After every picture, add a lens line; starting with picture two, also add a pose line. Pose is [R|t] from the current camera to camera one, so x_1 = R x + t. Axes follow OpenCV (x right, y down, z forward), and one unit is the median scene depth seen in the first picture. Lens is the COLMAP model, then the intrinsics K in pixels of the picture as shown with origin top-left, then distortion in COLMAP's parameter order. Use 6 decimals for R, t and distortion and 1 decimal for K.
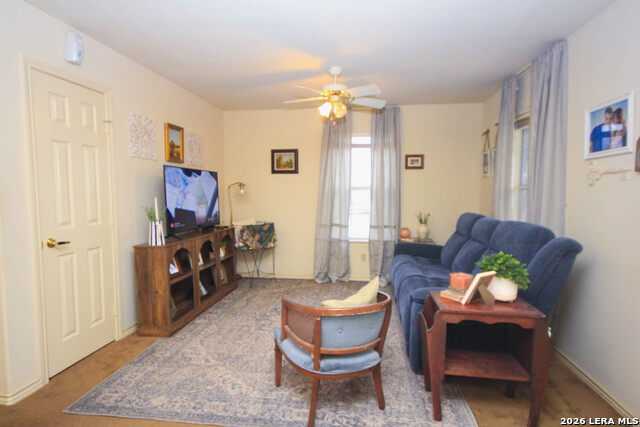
lens RADIAL K [[333.5, 0, 321.3], [0, 333.5, 212.8], [0, 0, 1]] dist [-0.004363, 0.003309]
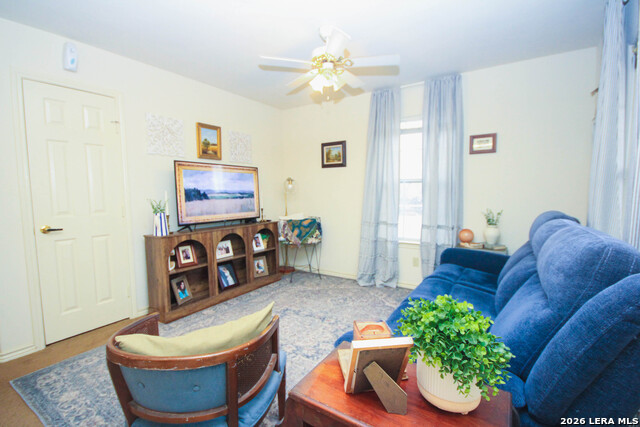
lens RADIAL K [[290.7, 0, 320.9], [0, 290.7, 214.0], [0, 0, 1]] dist [-0.005093, -0.003493]
pose [[0.907015, 0.022985, -0.420471, 0.232549], [-0.016039, 0.999670, 0.020048, 0.000744], [0.420793, -0.011440, 0.907085, 0.243768]]
